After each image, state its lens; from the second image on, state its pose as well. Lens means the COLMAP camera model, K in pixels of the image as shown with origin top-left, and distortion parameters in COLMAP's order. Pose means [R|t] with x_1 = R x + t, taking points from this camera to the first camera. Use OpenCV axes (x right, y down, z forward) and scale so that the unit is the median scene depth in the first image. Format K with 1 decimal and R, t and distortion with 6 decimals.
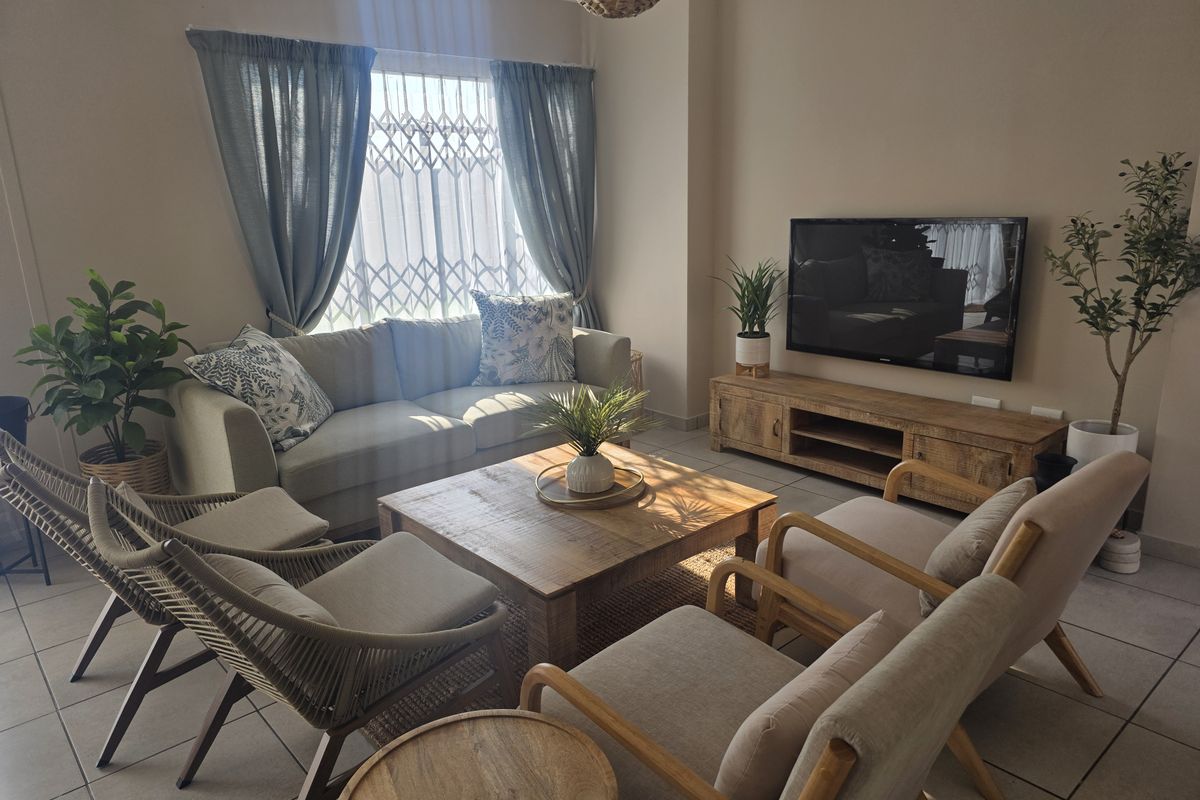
lens RADIAL K [[802.6, 0, 598.4], [0, 802.6, 408.5], [0, 0, 1]] dist [0.010464, -0.007567]
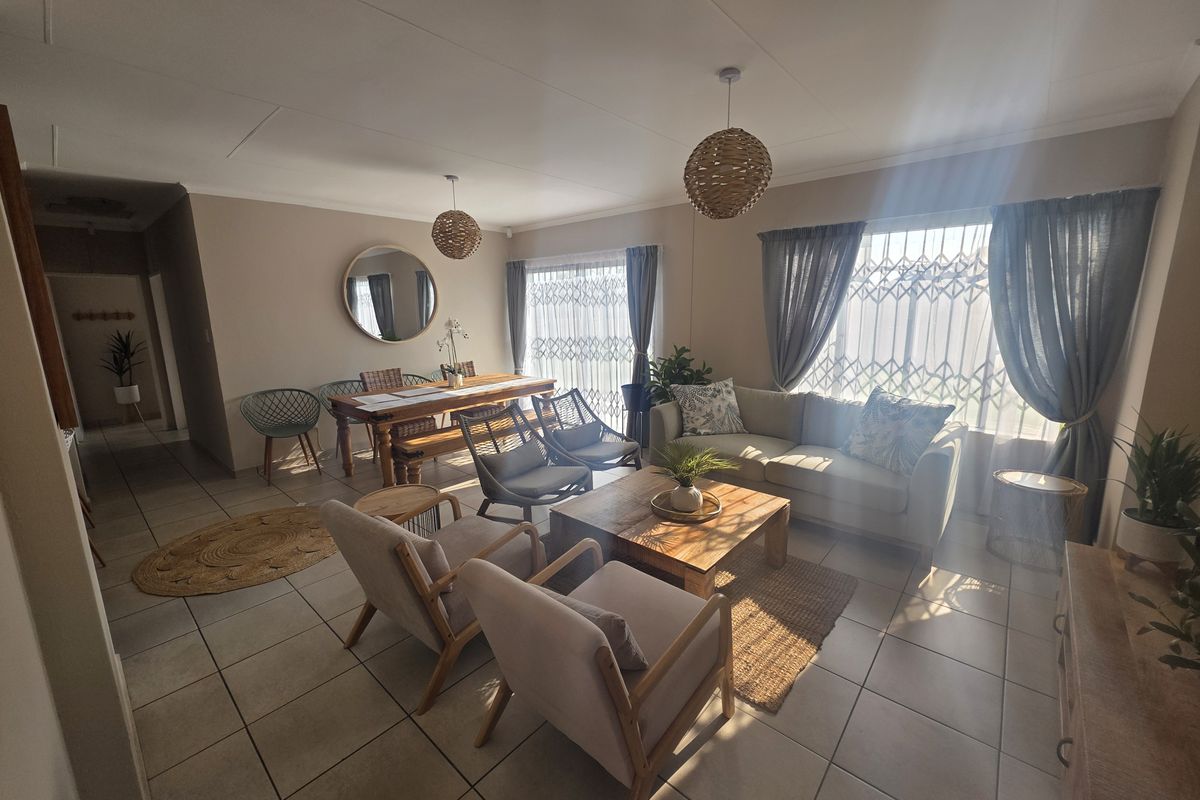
lens RADIAL K [[476.1, 0, 604.4], [0, 476.1, 388.4], [0, 0, 1]] dist [-0.001721, -0.000149]
pose [[0.135602, 0.196885, -0.971004, 1.005998], [-0.243095, 0.956709, 0.160038, -0.286578], [0.960478, 0.214344, 0.177593, 0.738676]]
